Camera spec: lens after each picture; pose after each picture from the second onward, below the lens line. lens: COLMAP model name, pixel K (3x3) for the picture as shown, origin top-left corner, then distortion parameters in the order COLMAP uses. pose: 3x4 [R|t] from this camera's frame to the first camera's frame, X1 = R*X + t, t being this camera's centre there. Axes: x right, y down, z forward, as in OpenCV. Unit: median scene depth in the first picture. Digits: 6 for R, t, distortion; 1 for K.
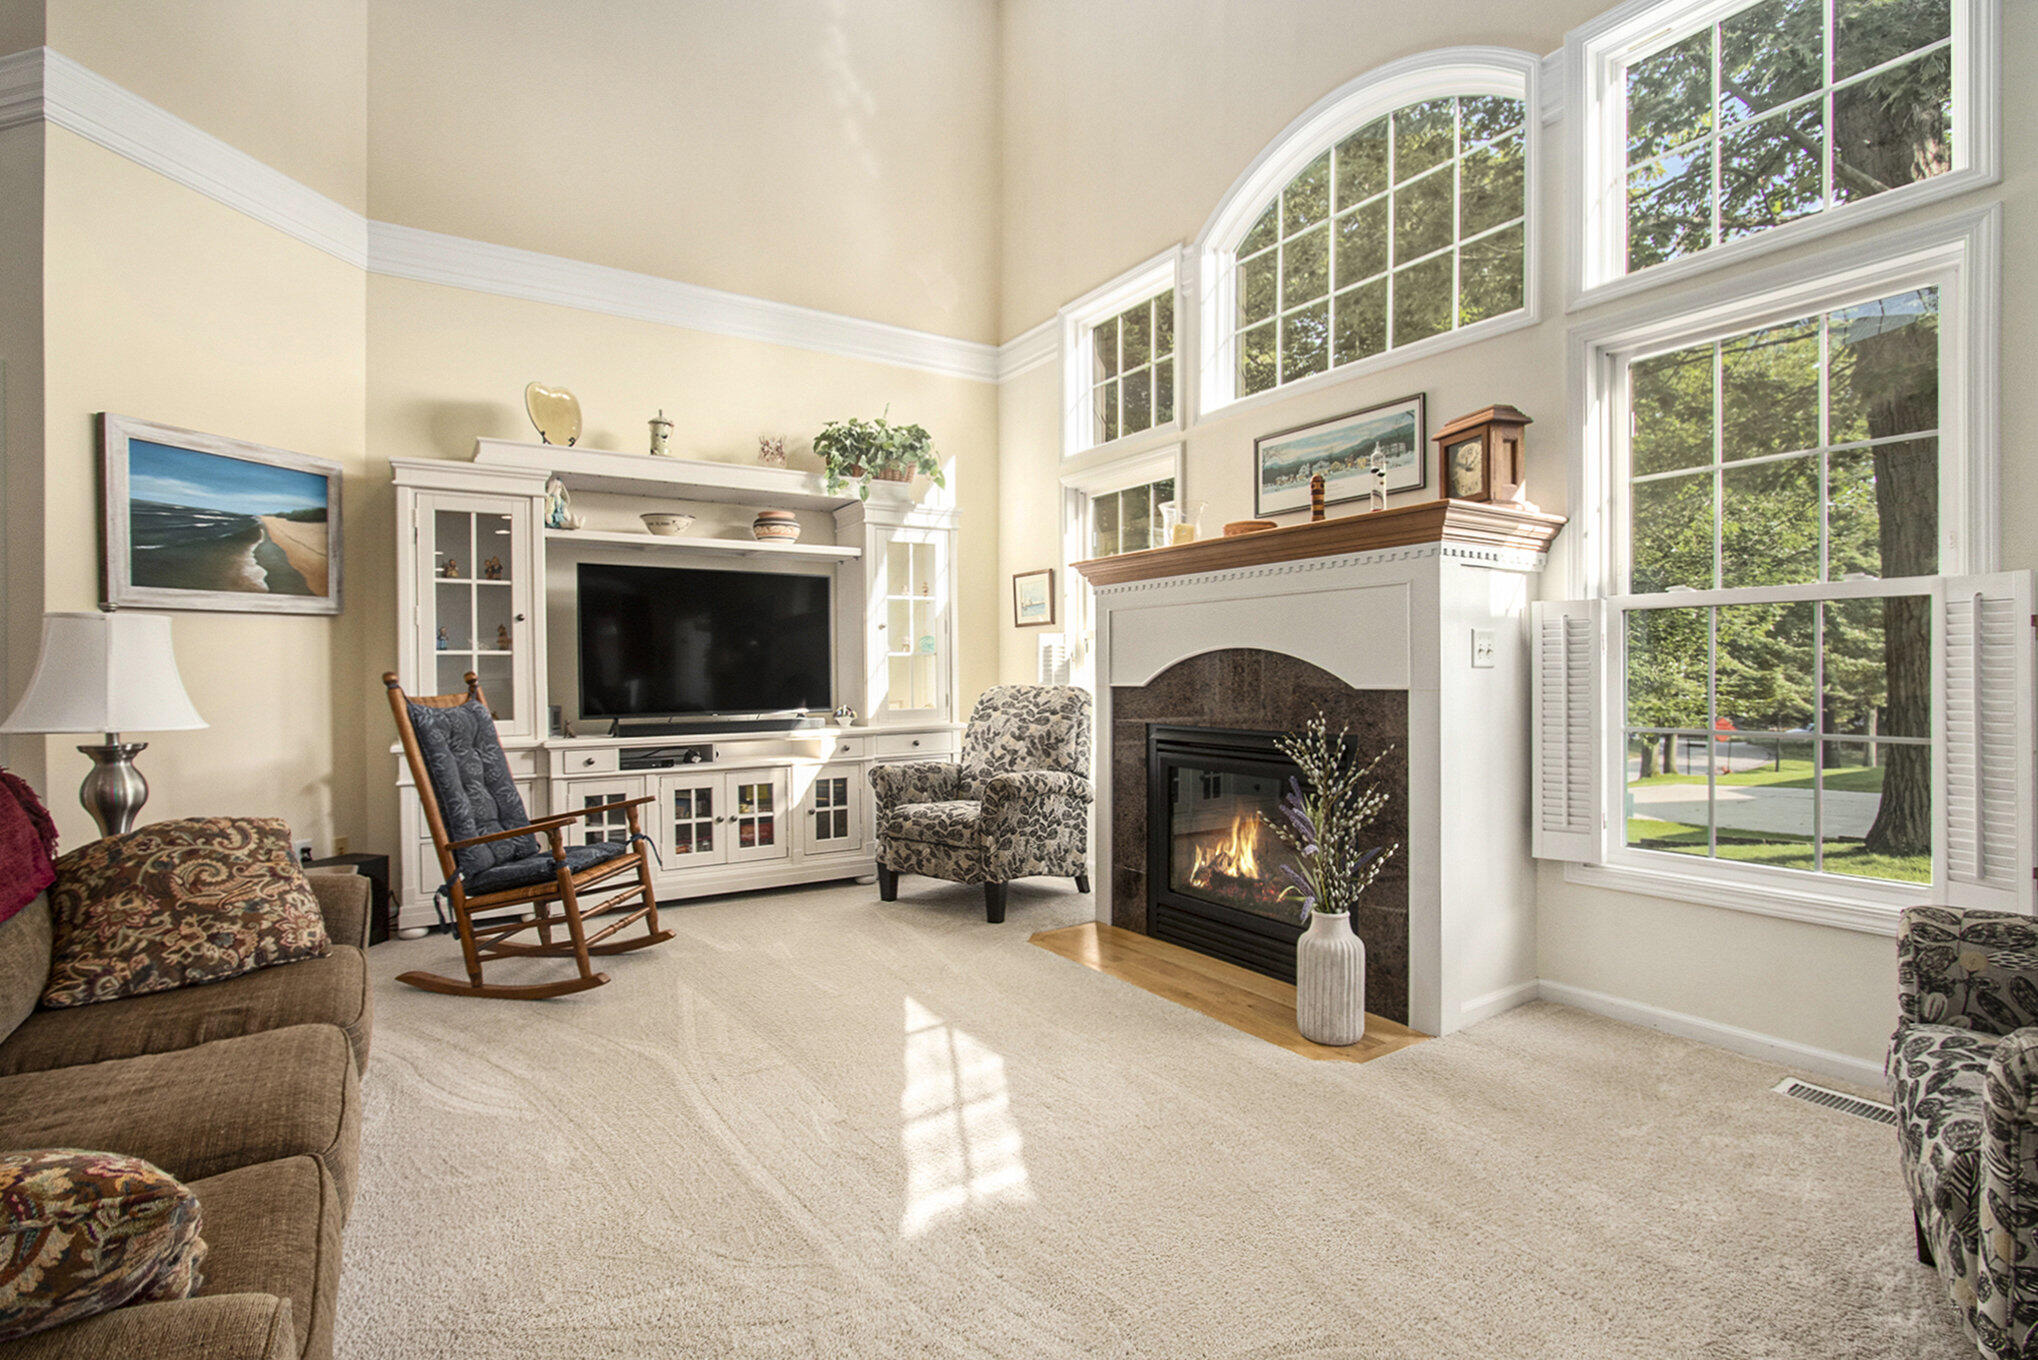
lens RADIAL K [[958.7, 0, 982.7], [0, 958.7, 678.6], [0, 0, 1]] dist [-0.011239, 0.000614]
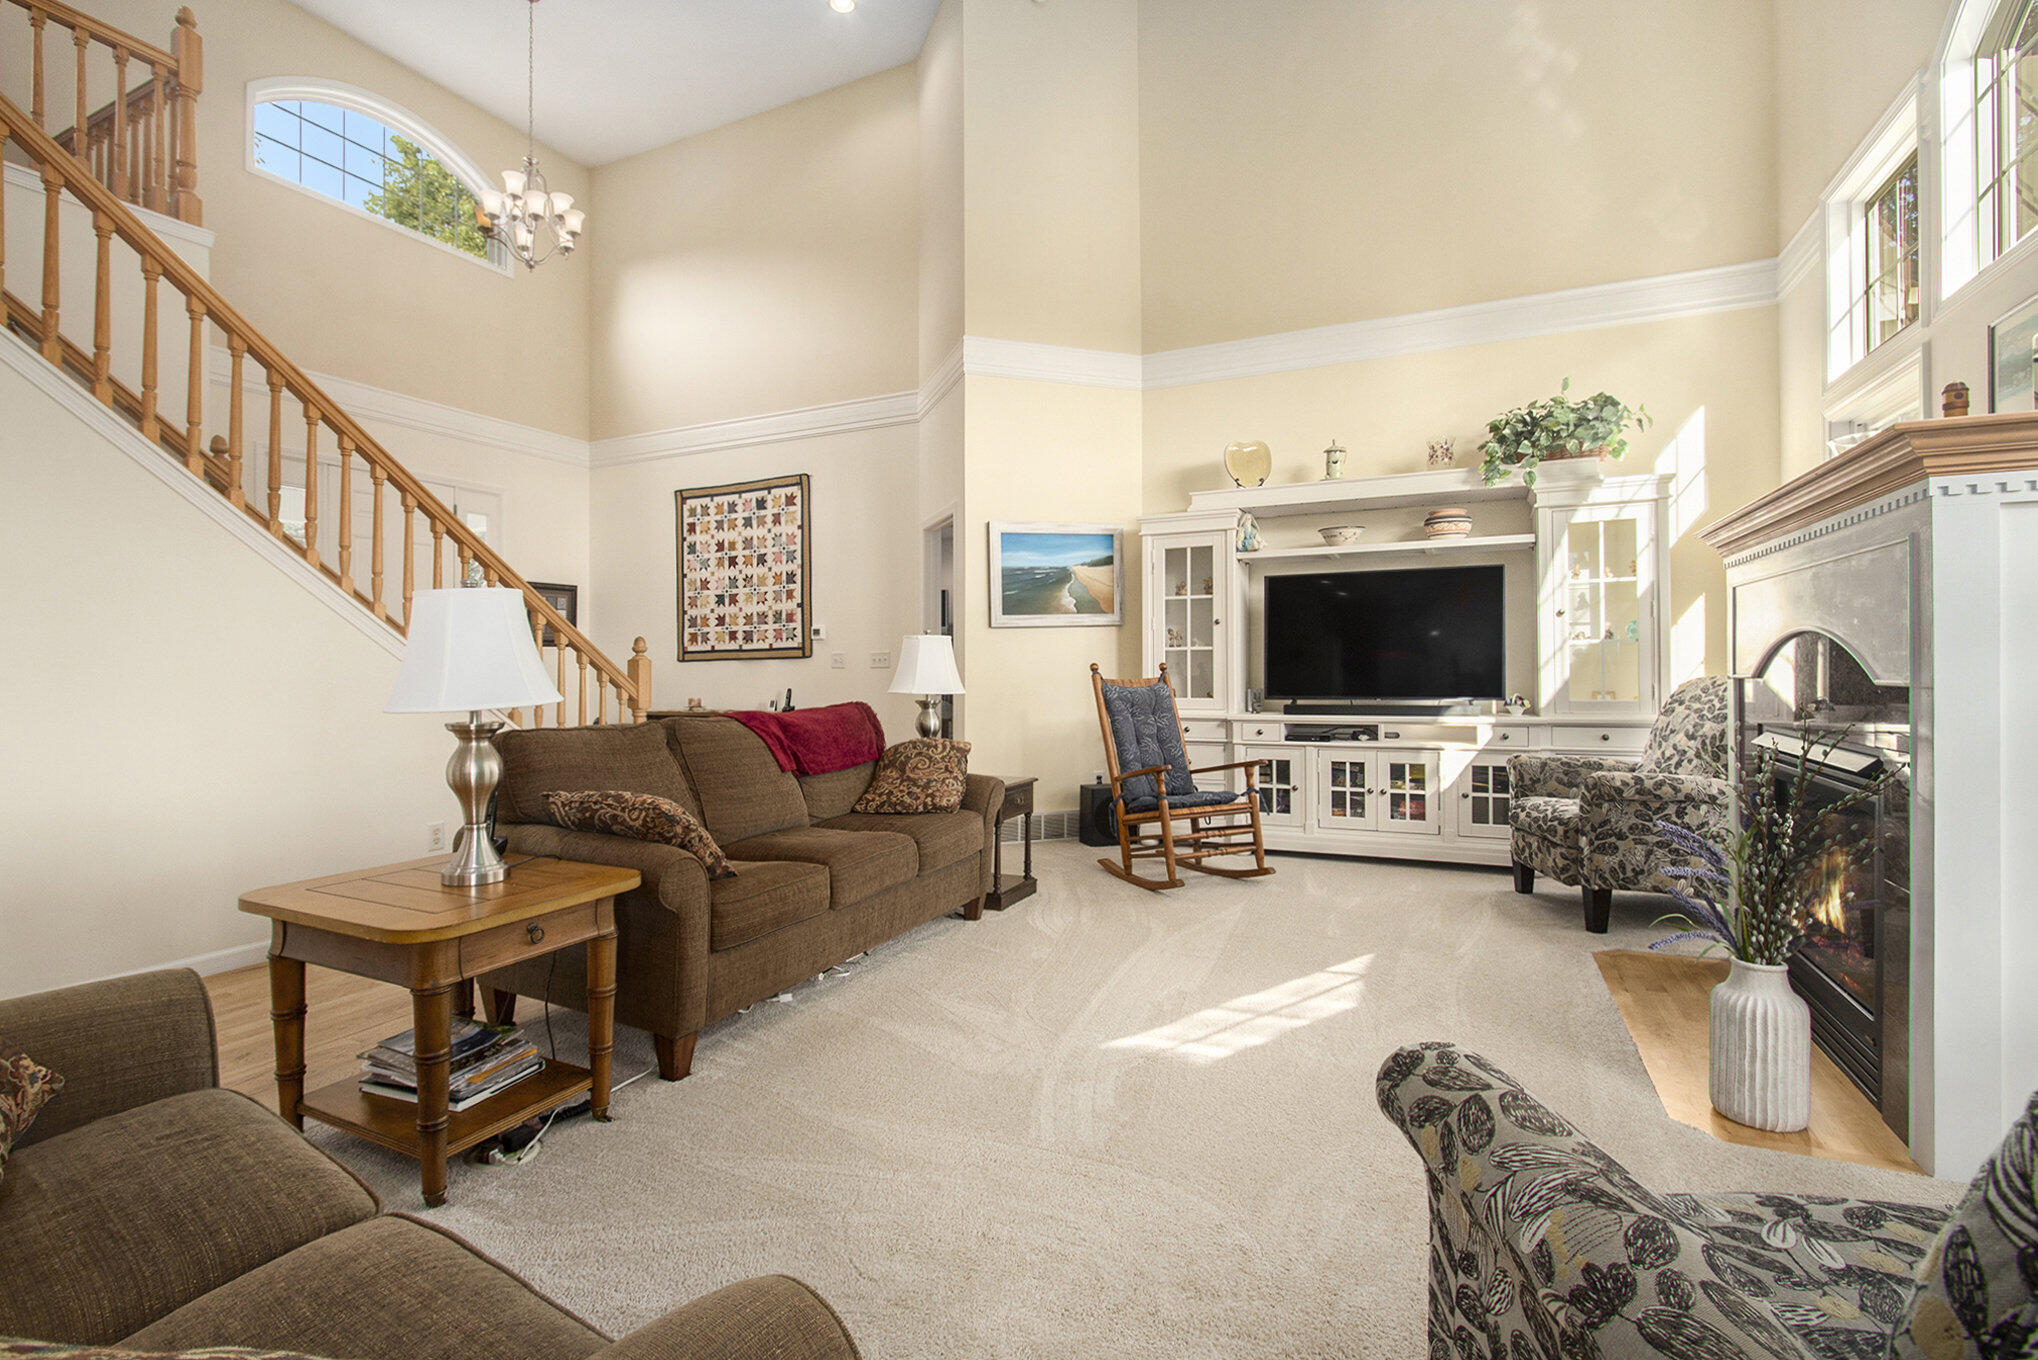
lens RADIAL K [[920.2, 0, 990.3], [0, 920.2, 660.6], [0, 0, 1]] dist [-0.001992, 0.000189]
pose [[0.543012, -0.004343, -0.839714, 0.408163], [-0.000690, 0.999984, -0.005619, -0.001277], [0.839725, 0.003630, 0.543000, 0.028315]]
